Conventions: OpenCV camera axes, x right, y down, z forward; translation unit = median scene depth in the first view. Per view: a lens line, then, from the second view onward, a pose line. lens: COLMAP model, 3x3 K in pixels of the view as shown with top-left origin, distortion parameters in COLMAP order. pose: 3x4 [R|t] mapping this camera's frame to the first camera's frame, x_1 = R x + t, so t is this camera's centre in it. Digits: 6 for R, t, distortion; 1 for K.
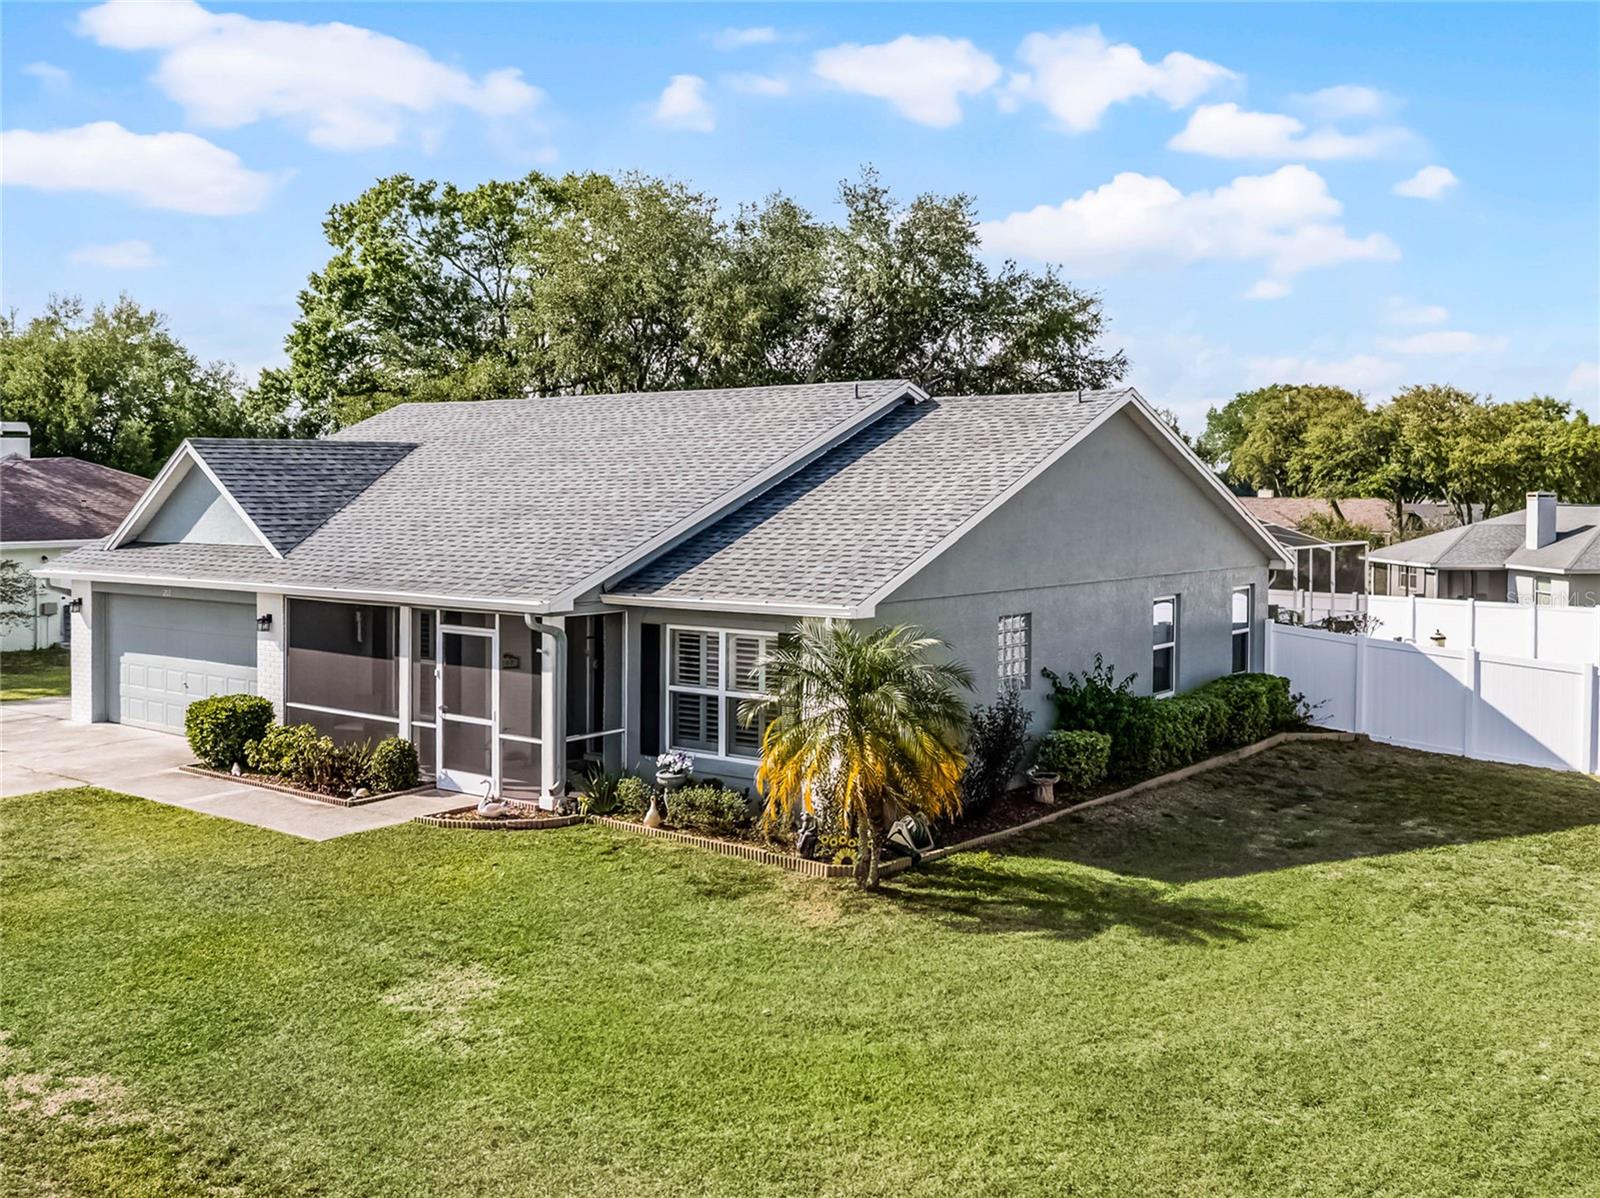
lens RADIAL K [[1512.7, 0, 904.7], [0, 1512.7, 596.4], [0, 0, 1]] dist [-0.056117, -0.019253]
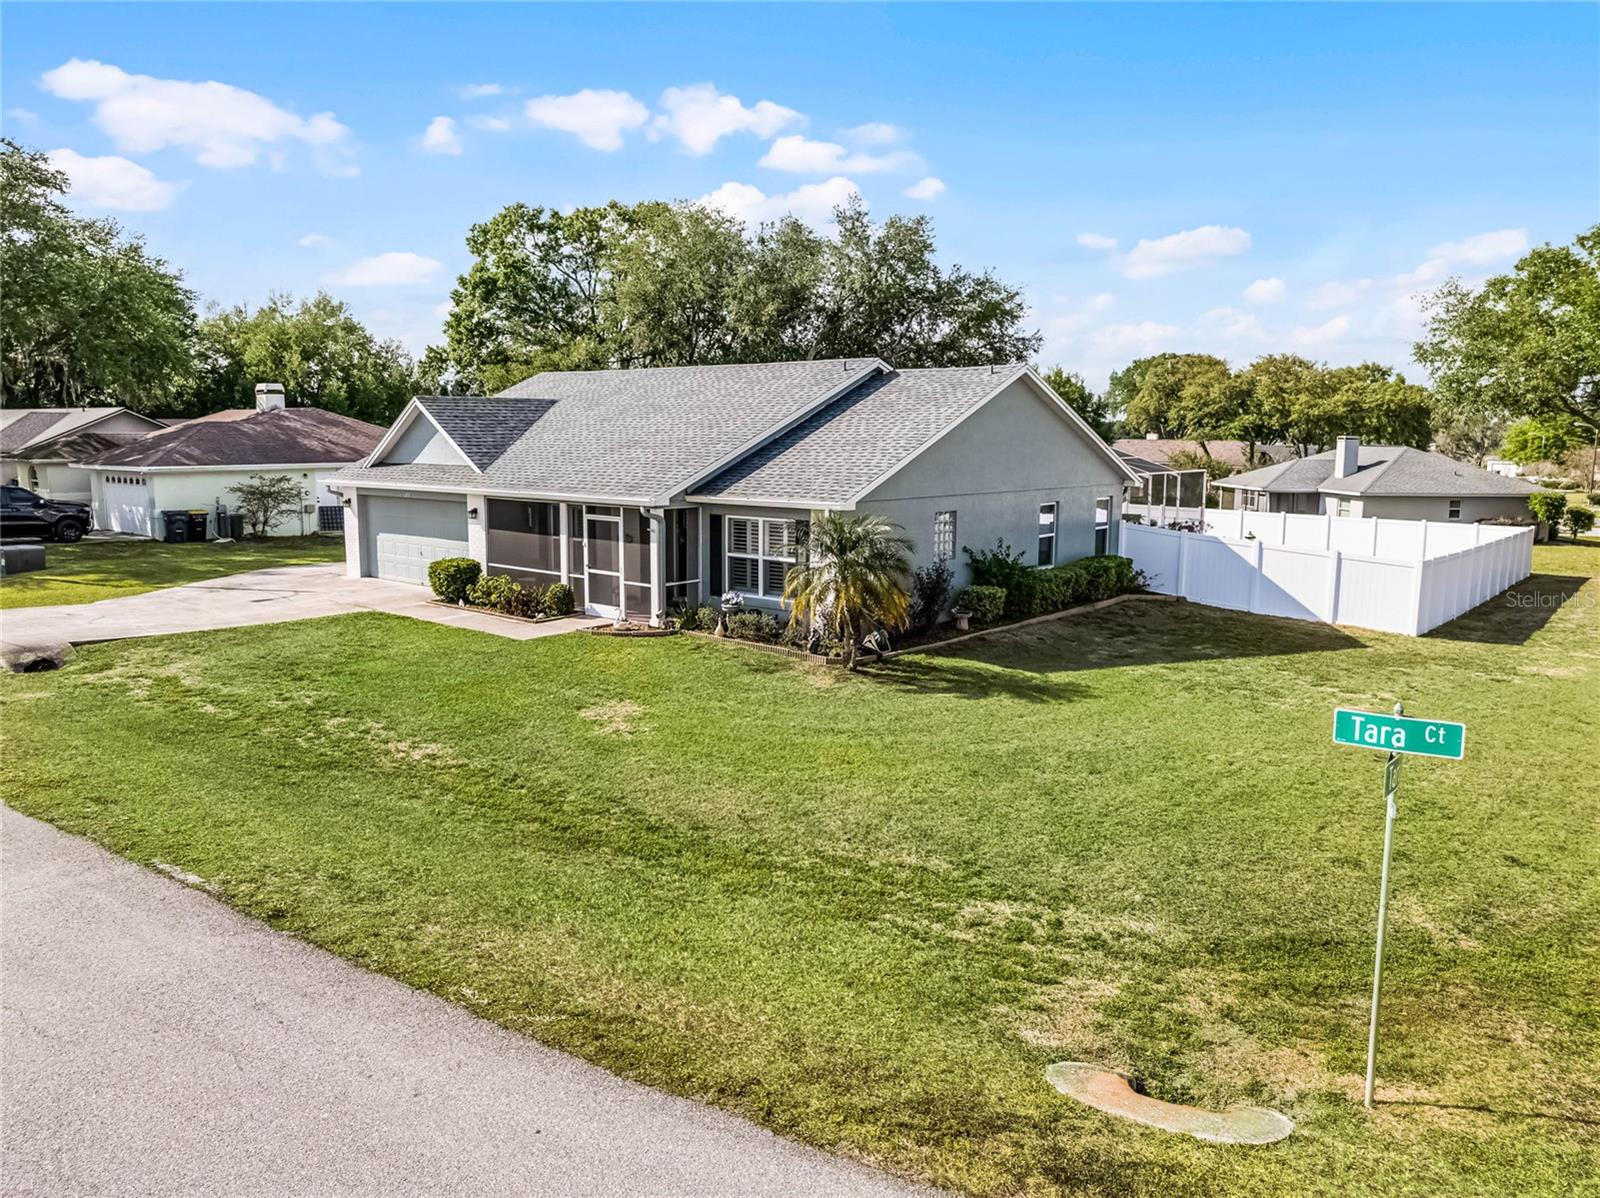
lens RADIAL K [[1130.3, 0, 866.7], [0, 1130.3, 596.8], [0, 0, 1]] dist [-0.030603, -0.002272]
pose [[0.999909, 0.004810, -0.012587, 0.005792], [-0.003872, 0.997286, 0.073525, 0.012838], [0.012906, -0.073470, 0.997214, -0.154687]]
